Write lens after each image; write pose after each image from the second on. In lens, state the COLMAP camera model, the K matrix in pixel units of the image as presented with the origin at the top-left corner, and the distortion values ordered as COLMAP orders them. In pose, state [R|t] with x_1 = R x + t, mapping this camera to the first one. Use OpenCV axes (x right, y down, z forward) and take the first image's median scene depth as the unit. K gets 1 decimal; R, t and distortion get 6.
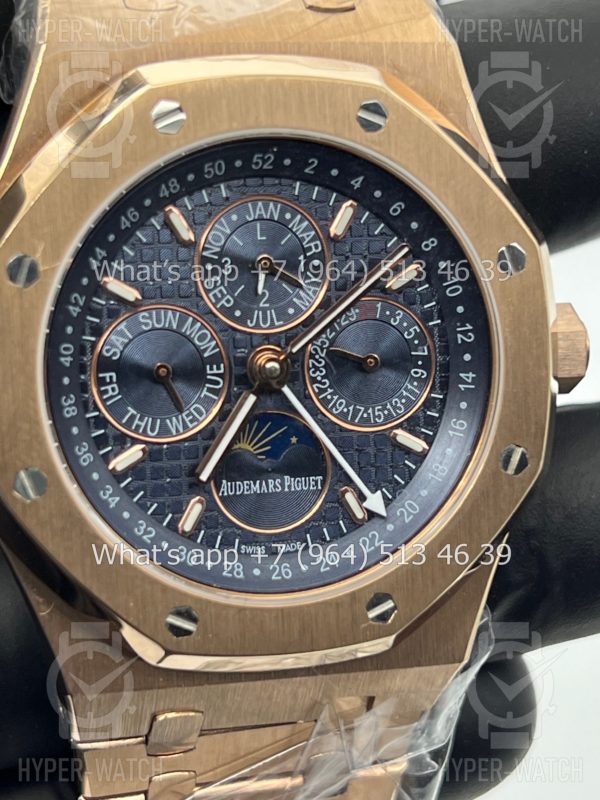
lens RADIAL K [[1885.3, 0, 300.1], [0, 1885.3, 397.1], [0, 0, 1]] dist [0.180518, 0.000000]
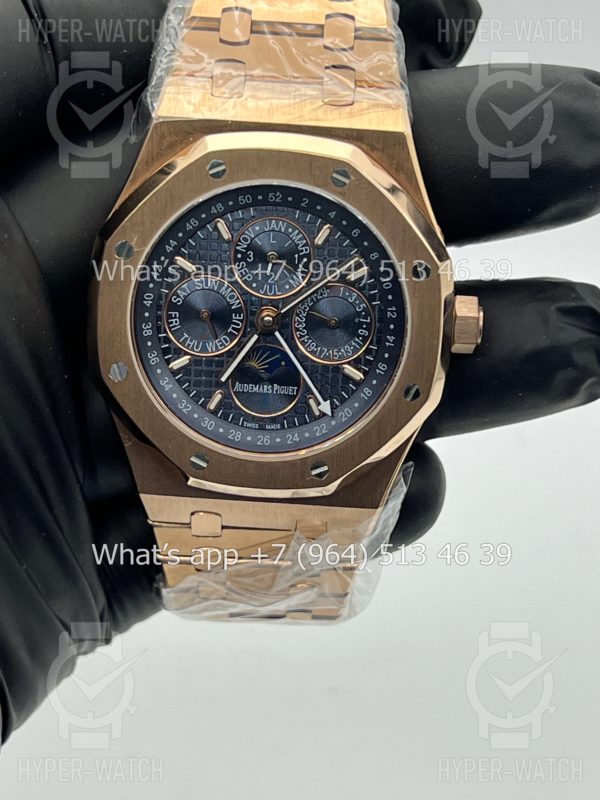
lens RADIAL K [[1885.3, 0, 301.0], [0, 1885.3, 400.4], [0, 0, 1]] dist [0.180518, 0.000000]
pose [[0.964181, 0.132326, -0.229881, 0.406087], [-0.109250, 0.987863, 0.110415, -0.132773], [0.241702, -0.081345, 0.966935, -0.619608]]
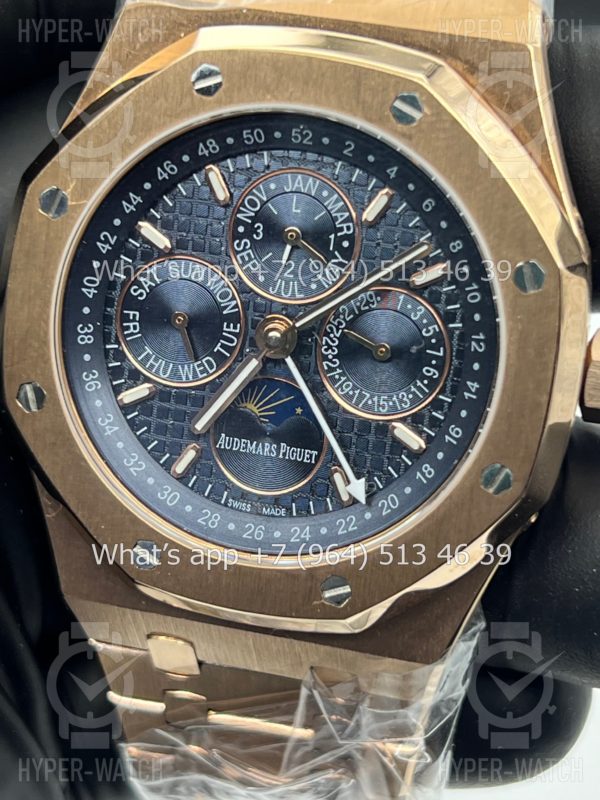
lens RADIAL K [[1885.3, 0, 304.7], [0, 1885.3, 402.7], [0, 0, 1]] dist [0.180518, 0.000000]
pose [[0.890761, 0.214216, -0.400821, 0.415805], [-0.190717, 0.976725, 0.098165, -0.083969], [0.412520, -0.010998, 0.910882, 0.070321]]
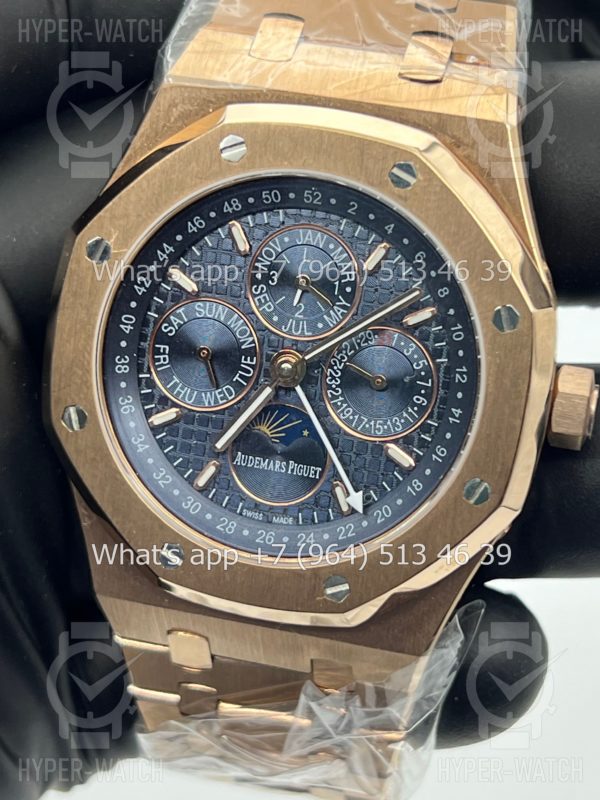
lens RADIAL K [[1885.3, 0, 297.1], [0, 1885.3, 399.6], [0, 0, 1]] dist [0.180518, 0.000000]
pose [[0.895151, 0.207975, -0.394273, 0.462612], [-0.205383, 0.977440, 0.049293, -0.055982], [0.395629, 0.036852, 0.917671, -0.092001]]
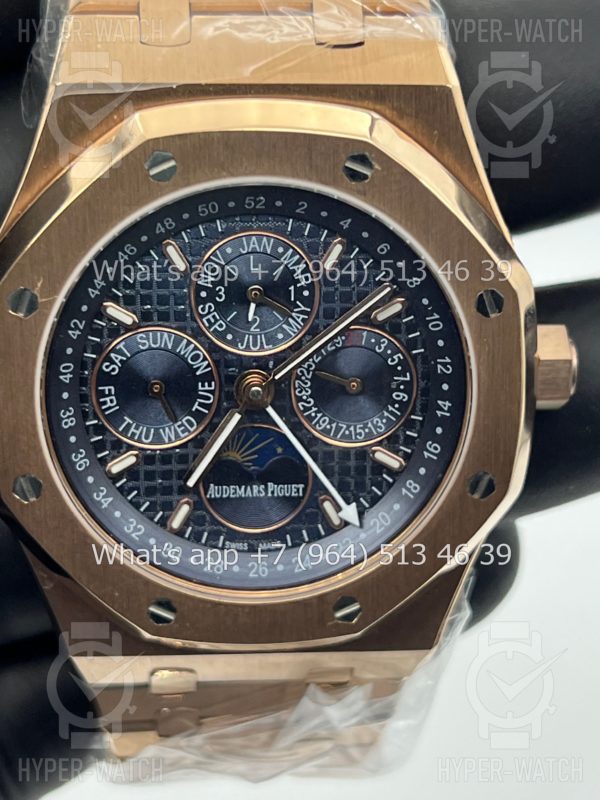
lens RADIAL K [[1885.3, 0, 297.3], [0, 1885.3, 399.2], [0, 0, 1]] dist [0.180518, 0.000000]
pose [[0.984639, 0.082953, -0.153639, 0.174226], [-0.051949, 0.979267, 0.195798, -0.223117], [0.166695, -0.184809, 0.968534, -0.046169]]
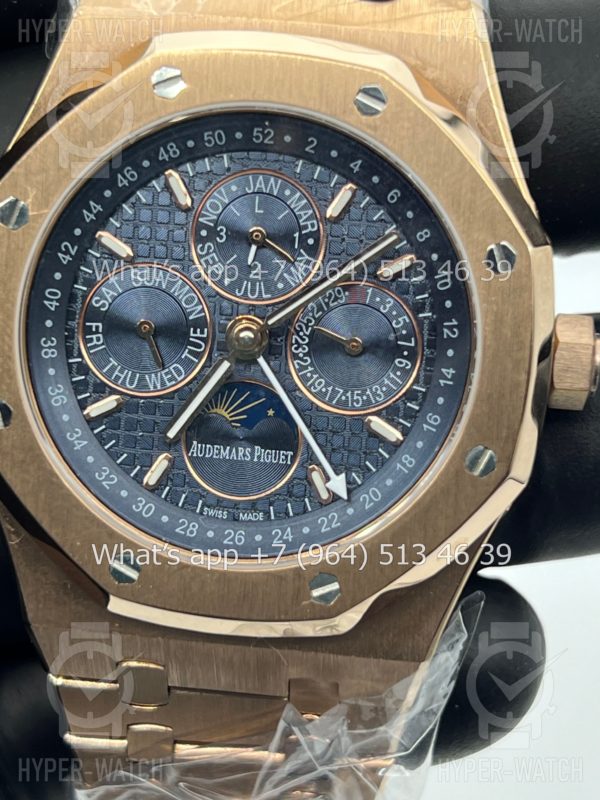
lens RADIAL K [[1885.3, 0, 303.0], [0, 1885.3, 391.6], [0, 0, 1]] dist [0.180518, 0.000000]
pose [[0.950178, 0.125053, -0.285523, 0.307263], [-0.134985, 0.990730, -0.015291, 0.025167], [0.280964, 0.053071, 0.958250, 0.030589]]
